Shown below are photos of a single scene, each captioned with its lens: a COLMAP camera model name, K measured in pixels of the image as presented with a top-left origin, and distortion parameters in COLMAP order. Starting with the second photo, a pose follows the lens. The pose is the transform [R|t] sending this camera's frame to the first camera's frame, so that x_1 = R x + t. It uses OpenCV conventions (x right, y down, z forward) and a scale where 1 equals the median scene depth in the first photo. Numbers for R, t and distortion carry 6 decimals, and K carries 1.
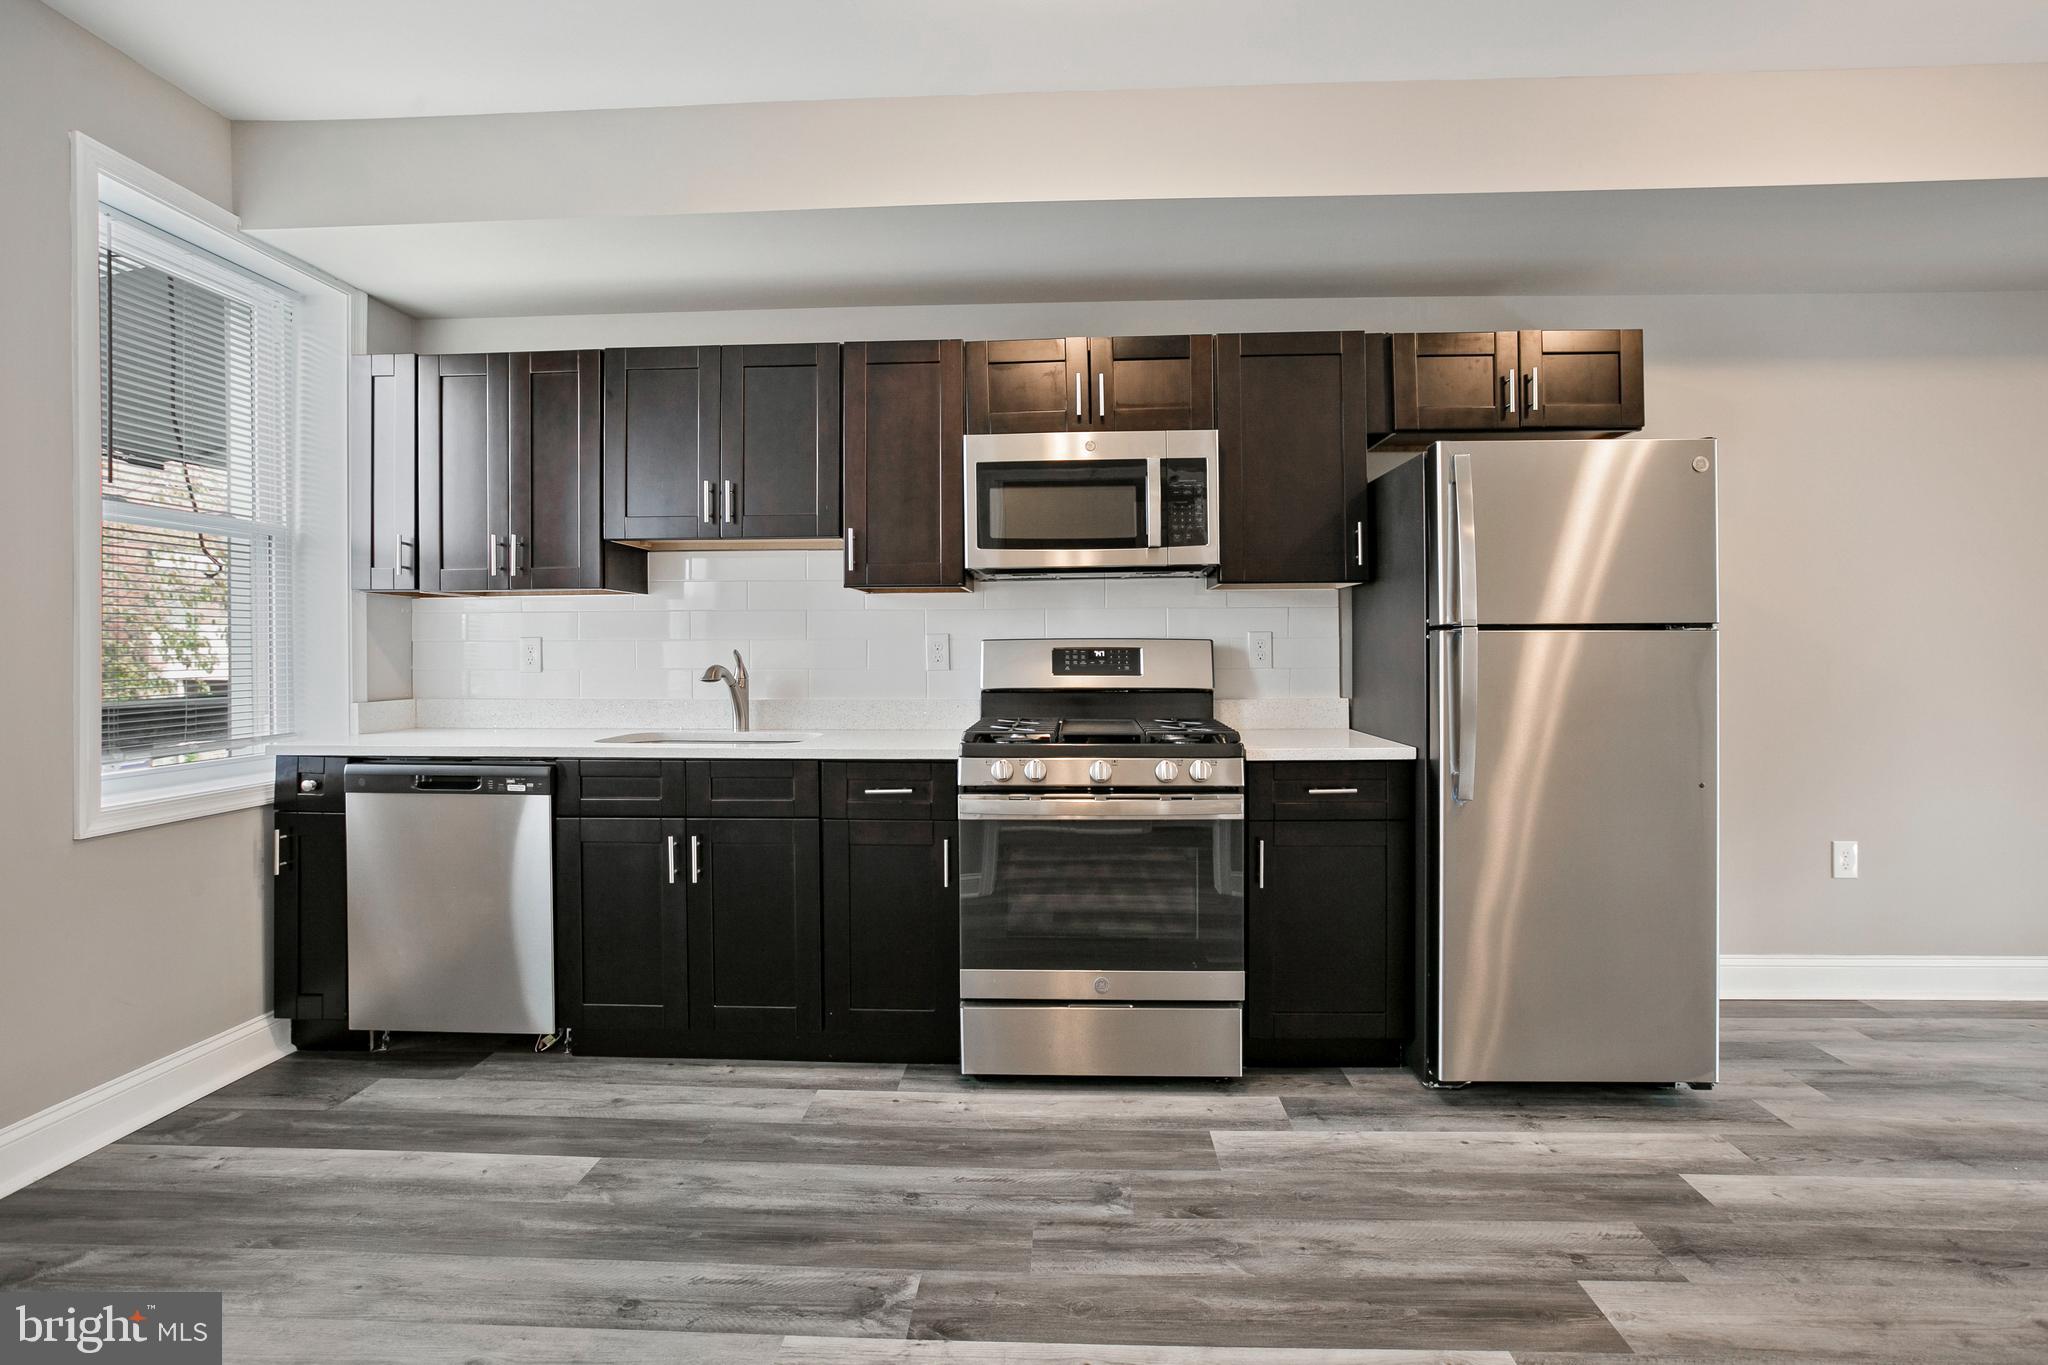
lens RADIAL K [[937.1, 0, 1045.1], [0, 937.1, 666.3], [0, 0, 1]] dist [-0.035200, 0.011788]
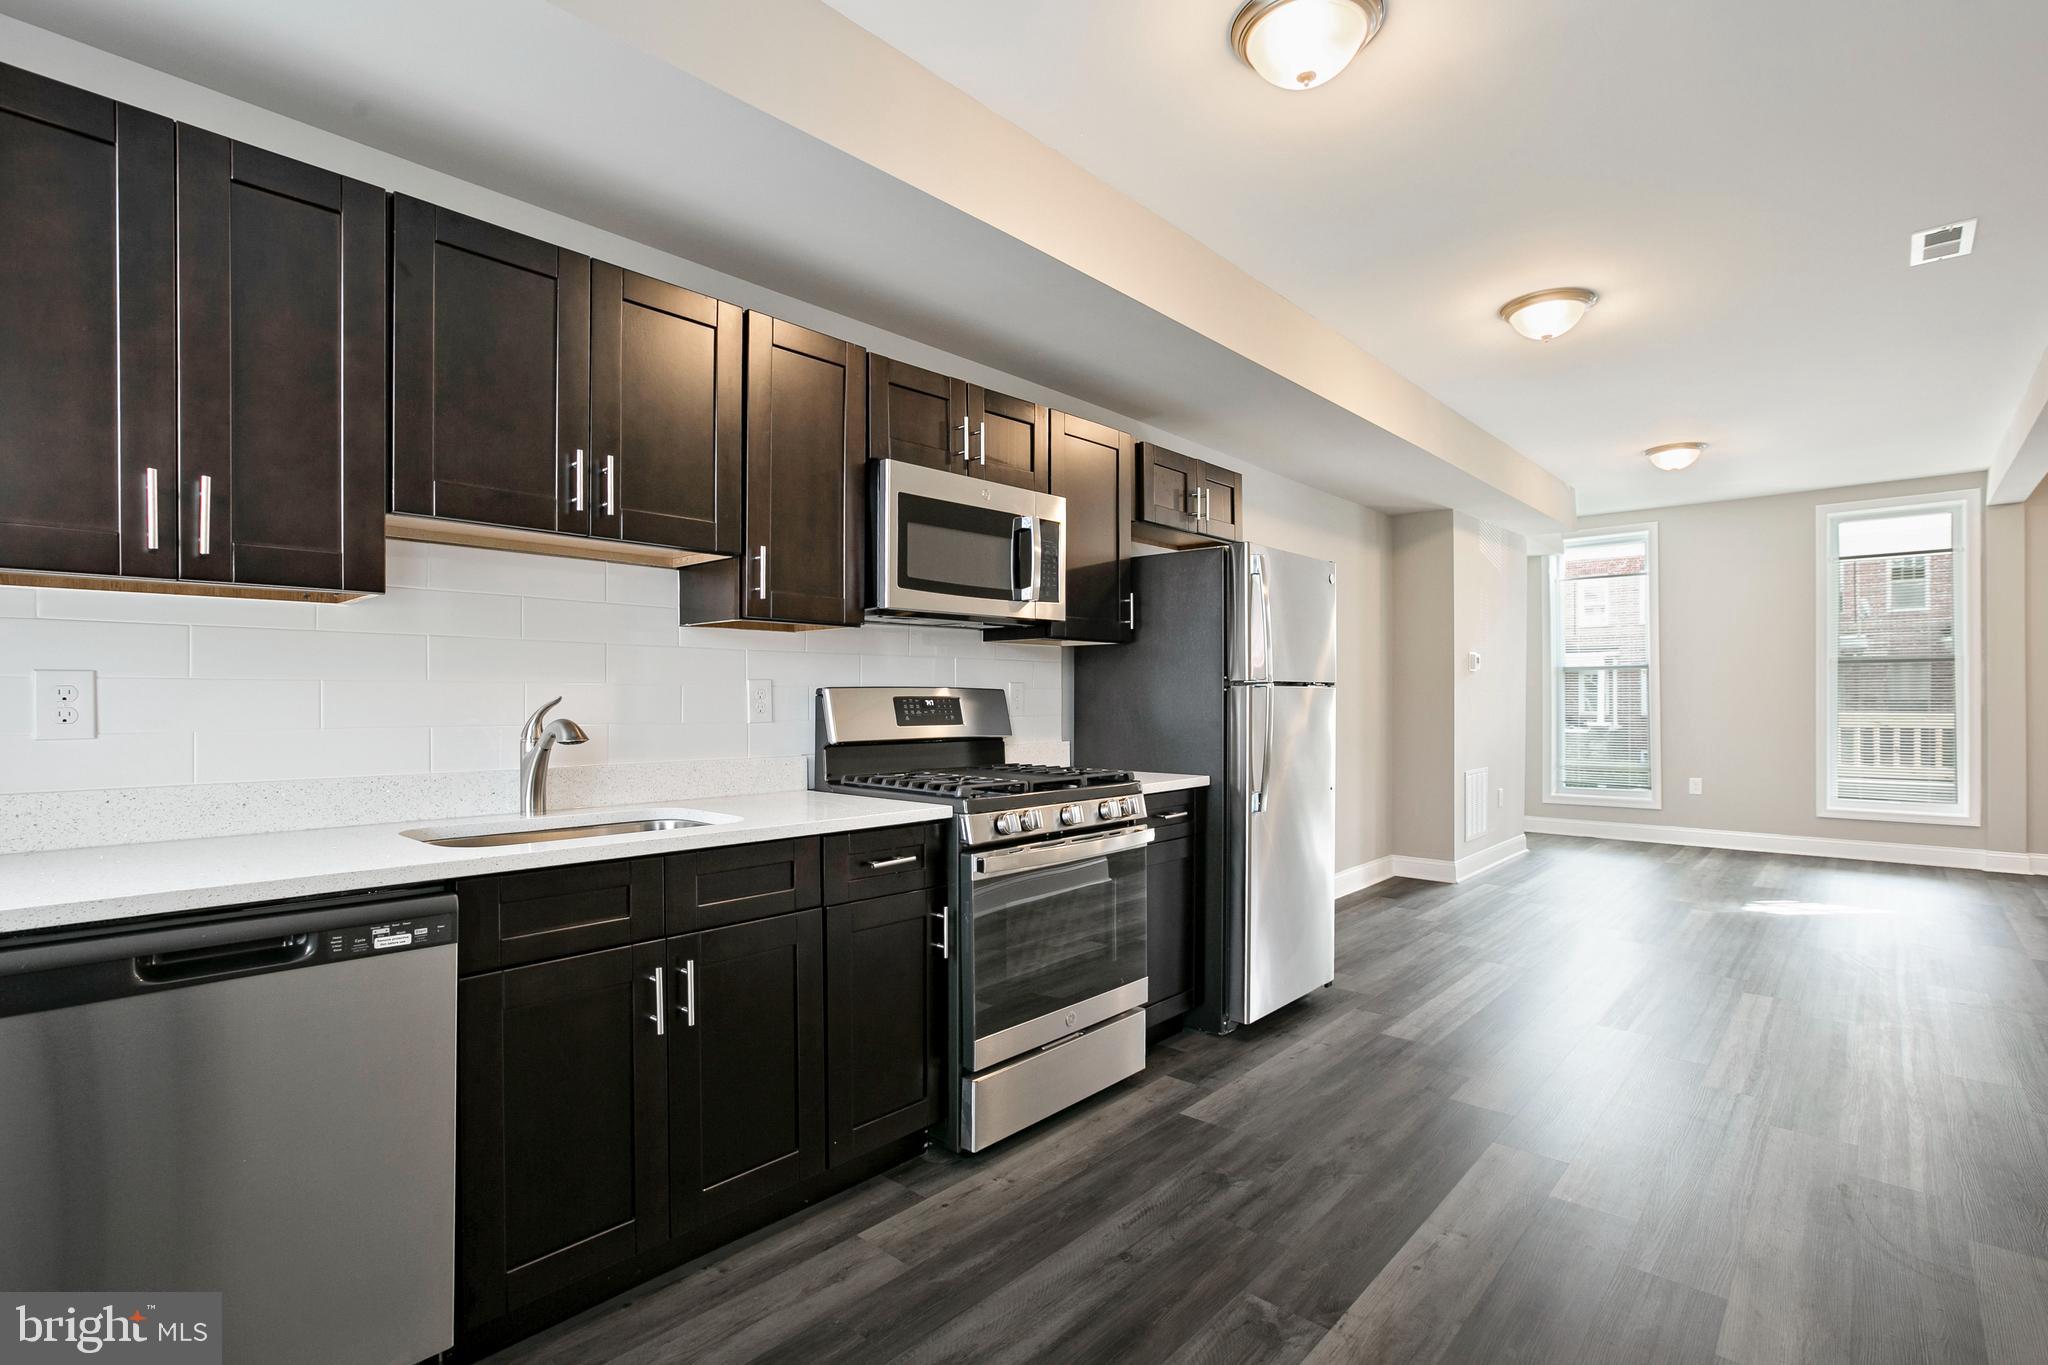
lens RADIAL K [[954.0, 0, 997.5], [0, 954.0, 710.0], [0, 0, 1]] dist [-0.046296, 0.020261]
pose [[0.653543, -0.006038, 0.756865, -0.783648], [0.010335, 0.999946, -0.000947, -0.005130], [-0.756819, 0.008442, 0.653570, 0.357532]]
